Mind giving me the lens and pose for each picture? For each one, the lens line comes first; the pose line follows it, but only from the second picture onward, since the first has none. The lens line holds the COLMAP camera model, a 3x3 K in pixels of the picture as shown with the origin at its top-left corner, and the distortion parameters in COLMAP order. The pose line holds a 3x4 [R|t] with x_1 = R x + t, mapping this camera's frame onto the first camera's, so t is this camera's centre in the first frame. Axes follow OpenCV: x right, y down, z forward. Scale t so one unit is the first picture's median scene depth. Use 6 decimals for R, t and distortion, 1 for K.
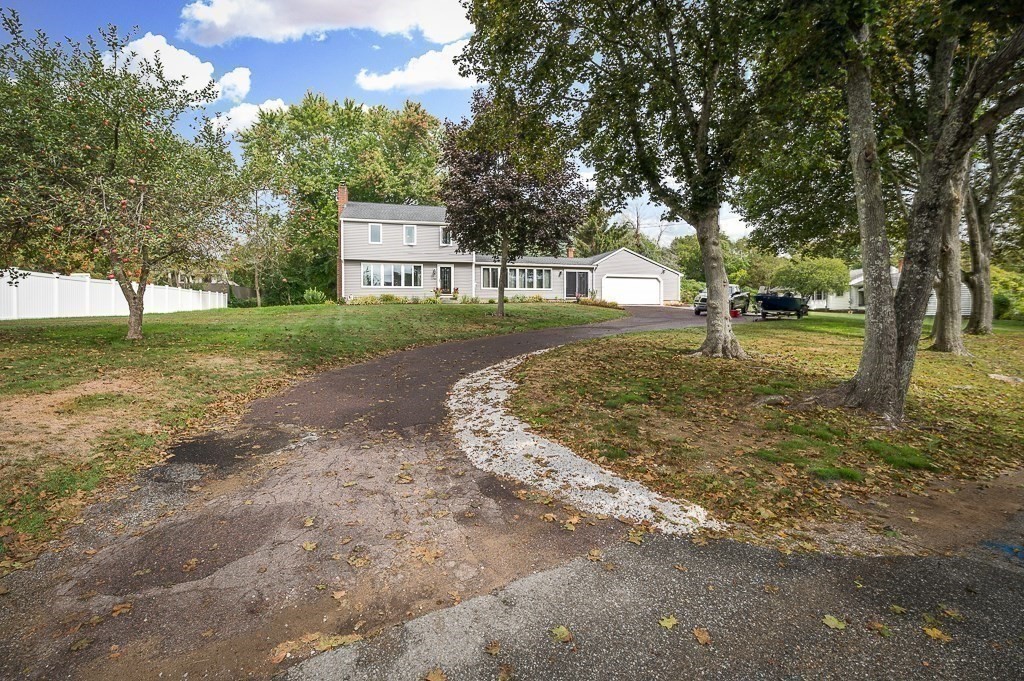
lens RADIAL K [[457.8, 0, 516.8], [0, 457.8, 333.4], [0, 0, 1]] dist [0.003933, 0.000337]
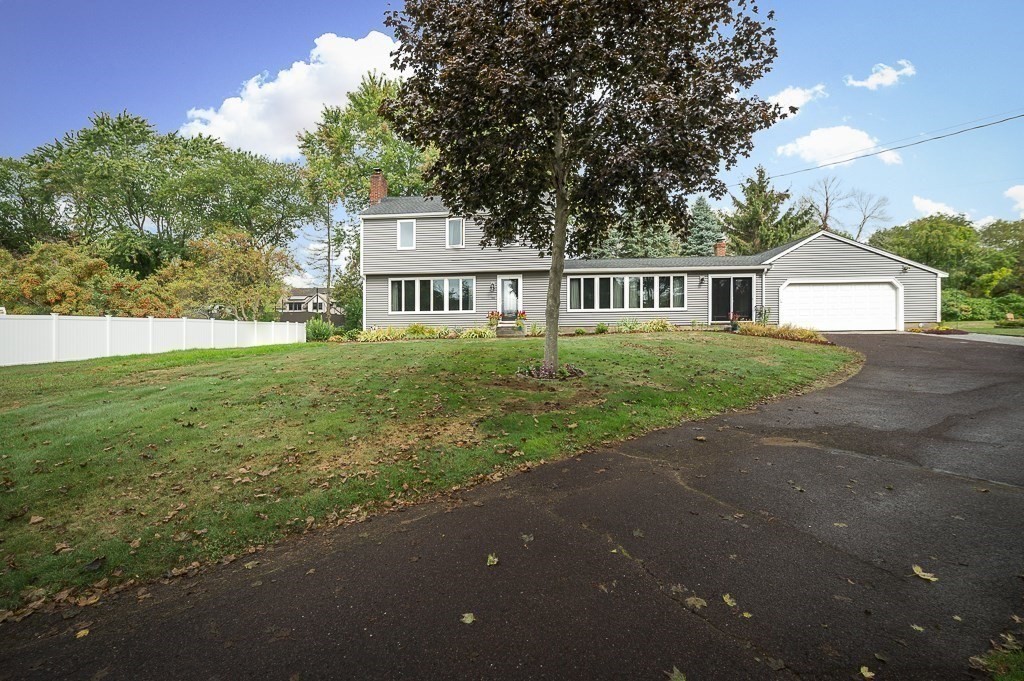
lens RADIAL K [[457.8, 0, 514.2], [0, 457.8, 351.4], [0, 0, 1]] dist [0.003933, 0.000337]
pose [[0.953136, -0.000282, -0.302541, 0.043300], [-0.000948, 0.999992, -0.003918, -0.037397], [0.302540, 0.004022, 0.953128, 0.356471]]
